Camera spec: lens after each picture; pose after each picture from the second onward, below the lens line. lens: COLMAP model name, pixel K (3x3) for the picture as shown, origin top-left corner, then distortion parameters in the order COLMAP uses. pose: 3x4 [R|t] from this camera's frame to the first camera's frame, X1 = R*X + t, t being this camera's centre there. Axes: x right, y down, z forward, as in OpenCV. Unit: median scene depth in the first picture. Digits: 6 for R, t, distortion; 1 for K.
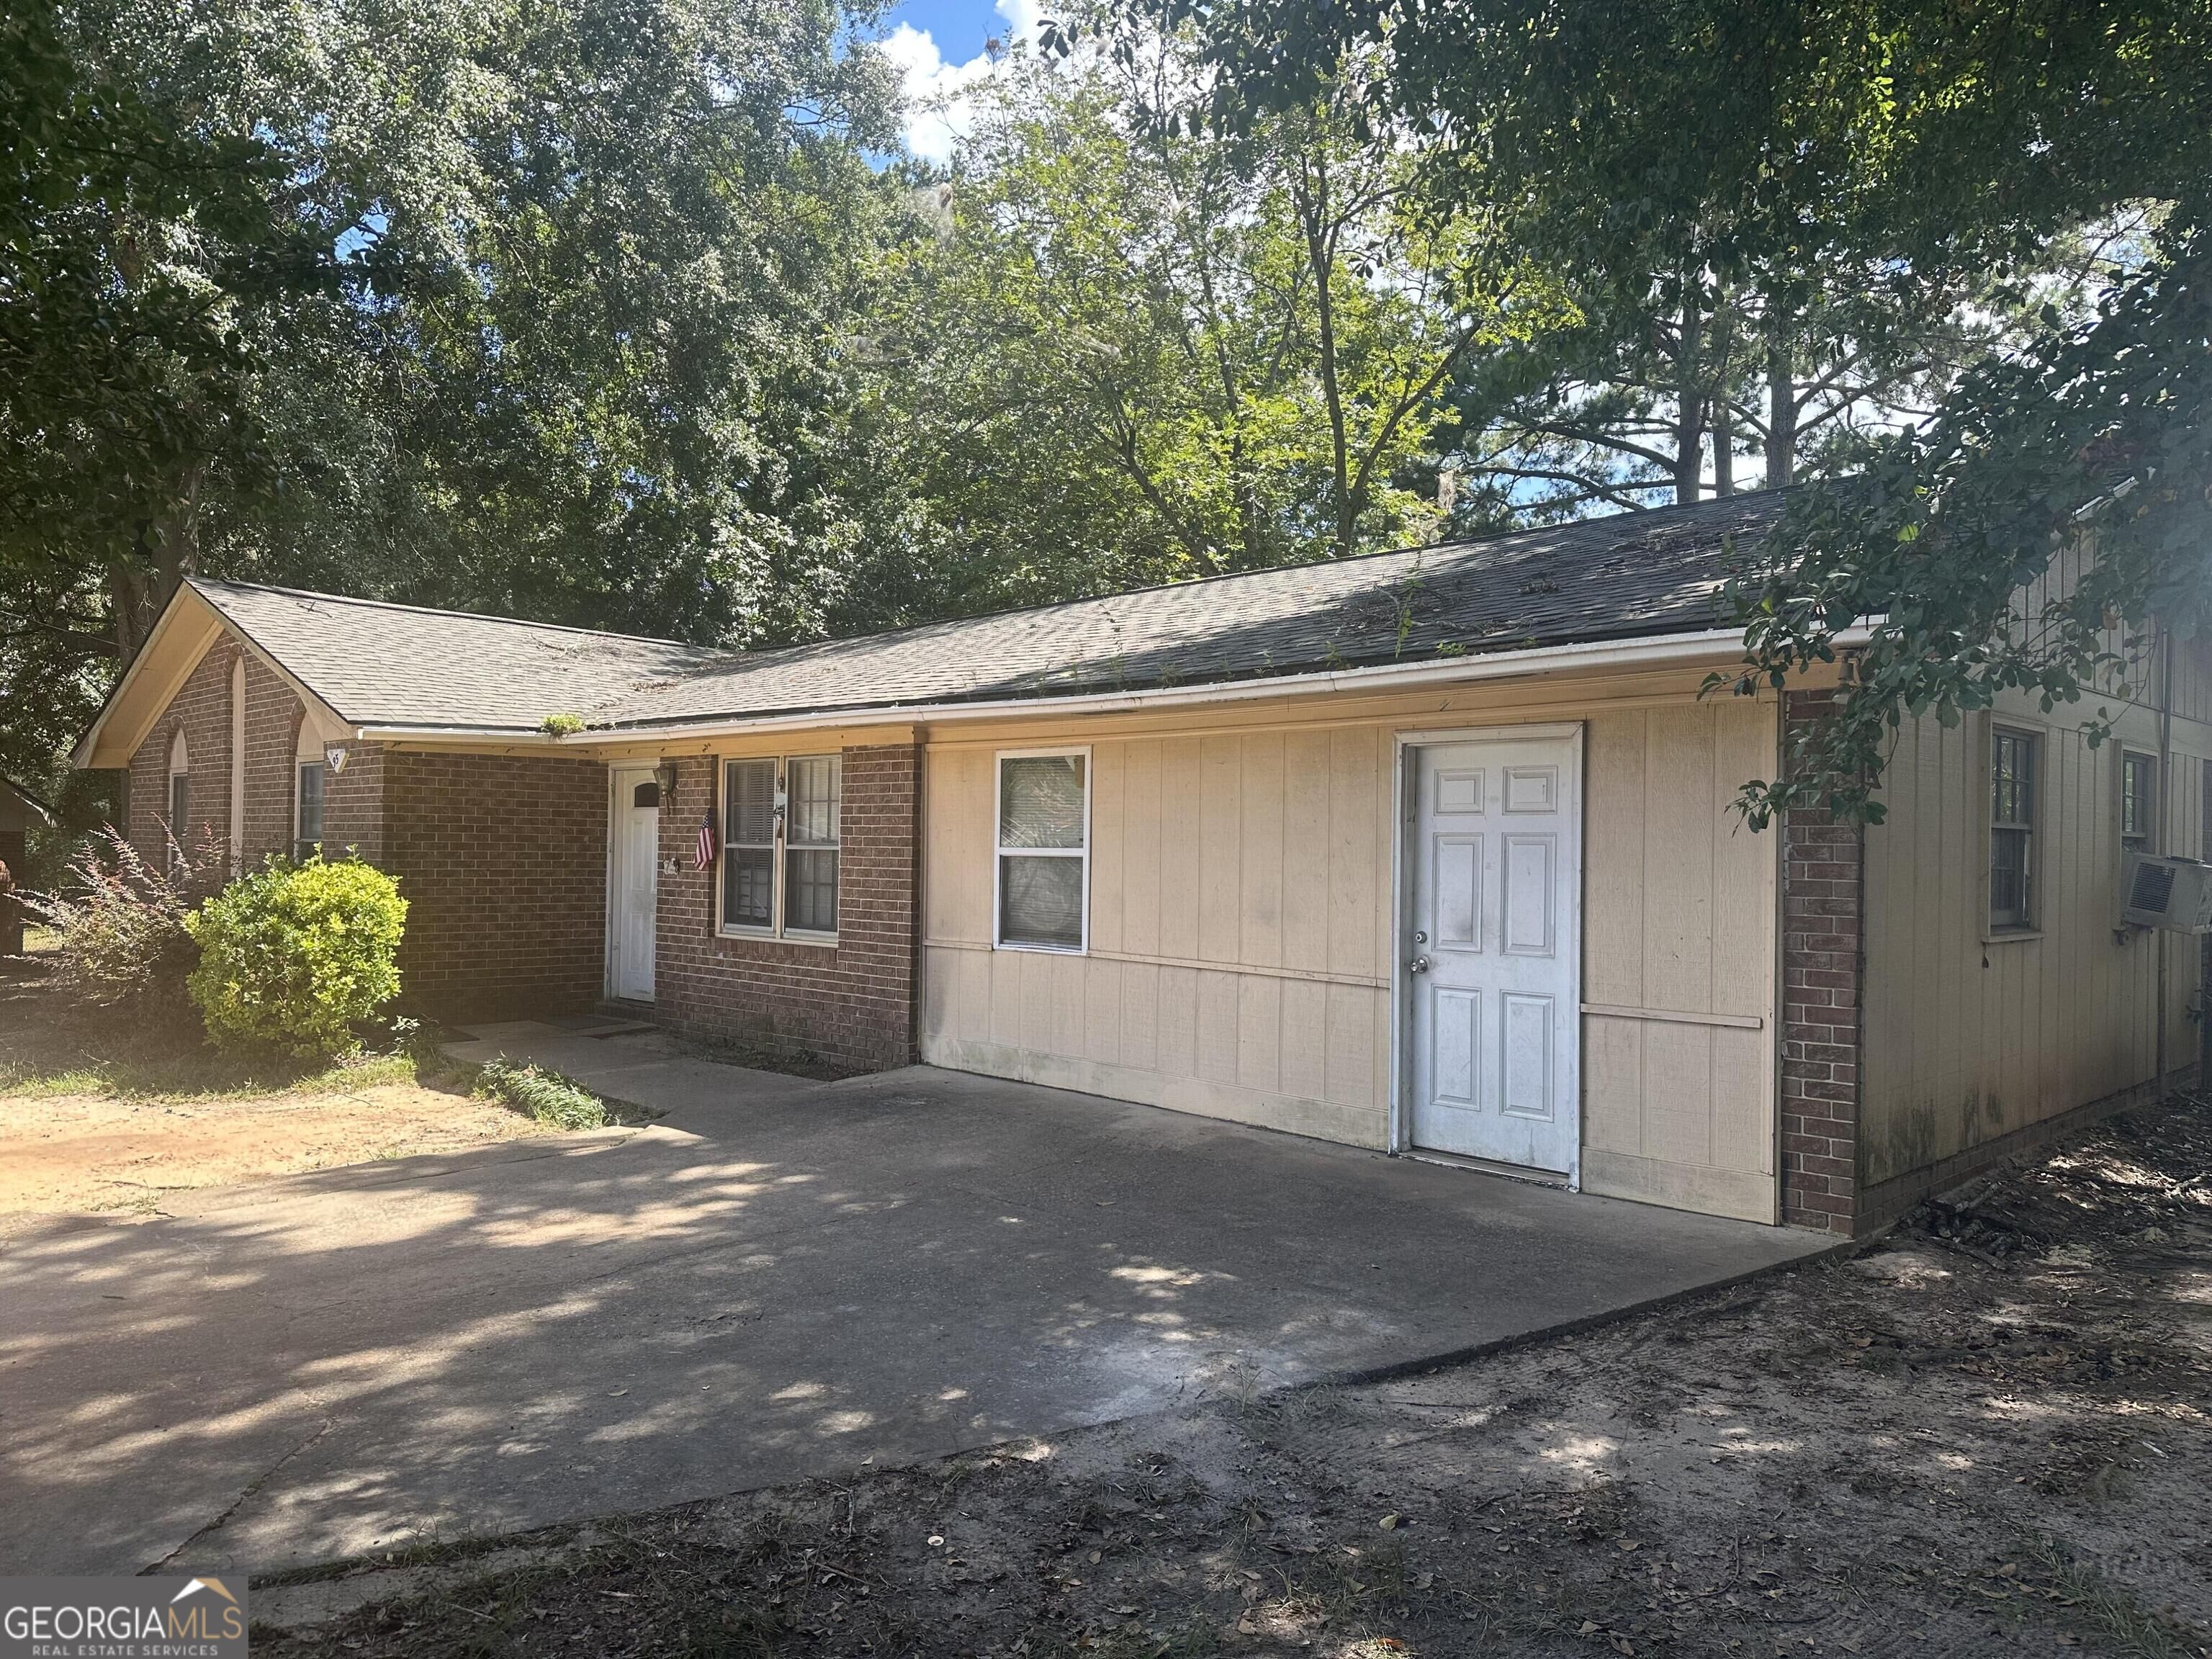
lens RADIAL K [[1536.3, 0, 1125.9], [0, 1536.3, 834.5], [0, 0, 1]] dist [0.124974, -0.162769]
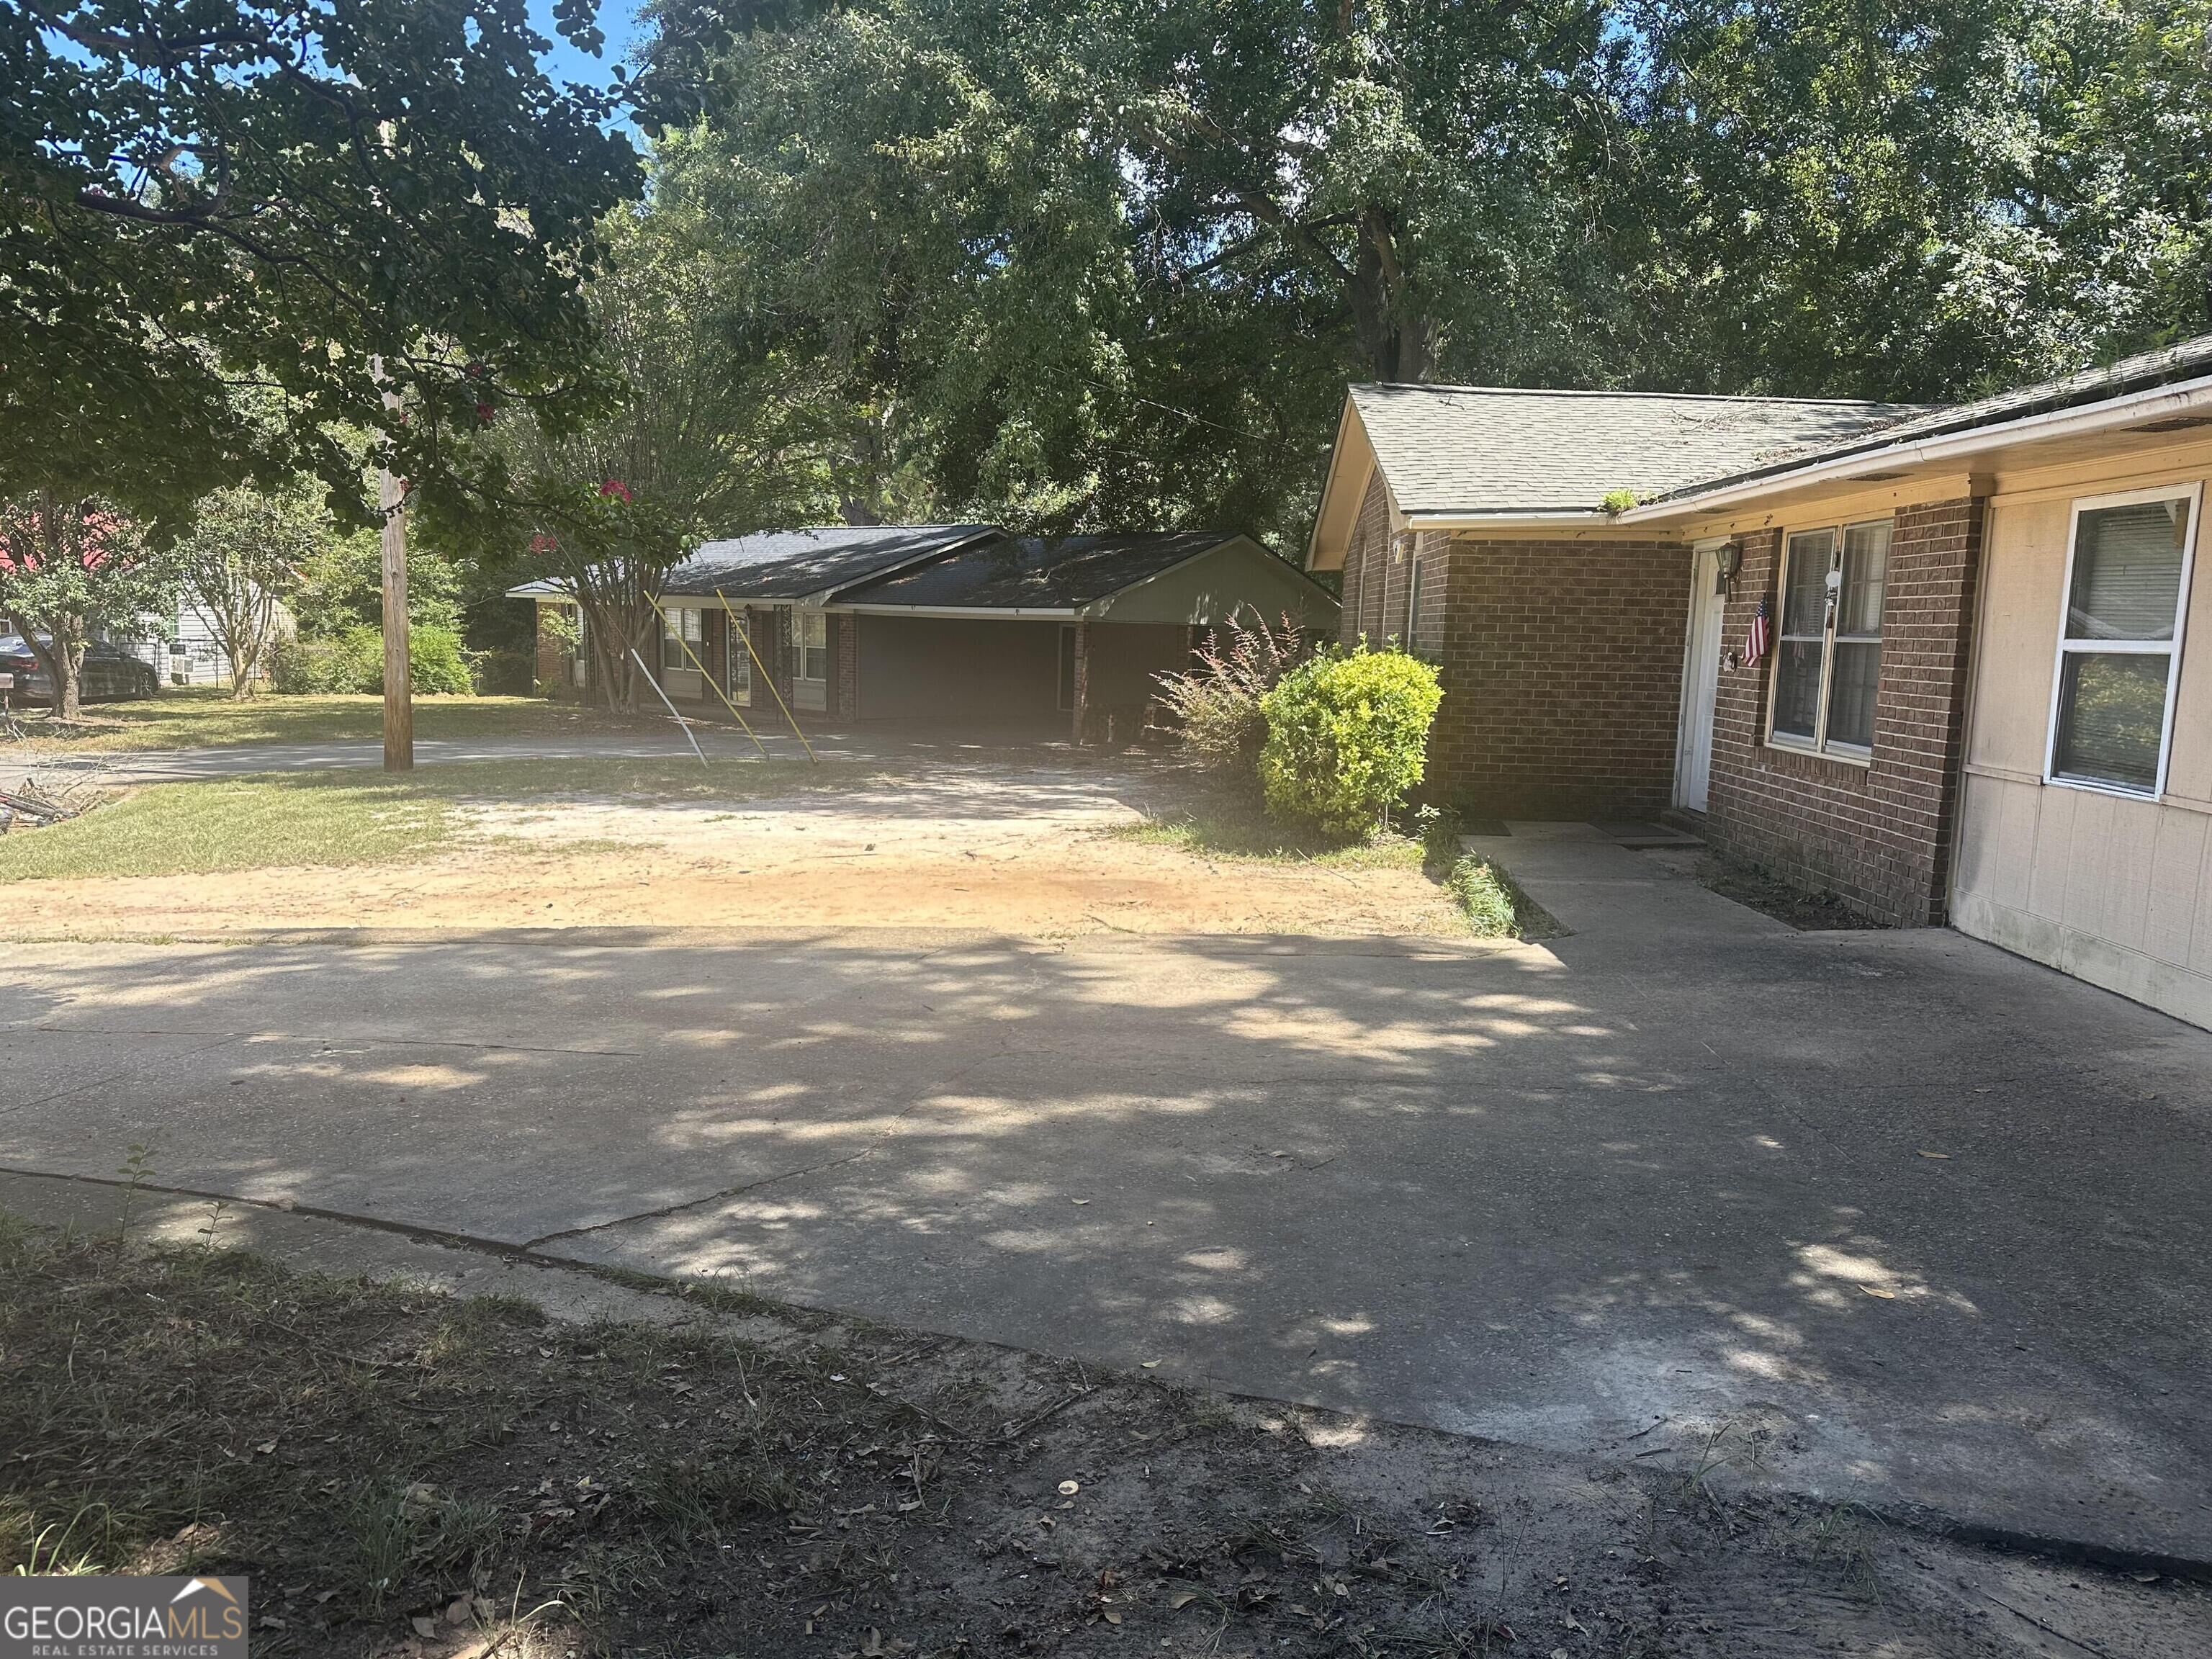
lens RADIAL K [[1552.3, 0, 1110.6], [0, 1552.3, 850.4], [0, 0, 1]] dist [0.110876, -0.141819]
pose [[0.684019, 0.109536, -0.721193, 0.144916], [-0.013511, 0.990395, 0.137609, 0.009442], [0.729339, -0.084383, 0.678929, 0.173327]]
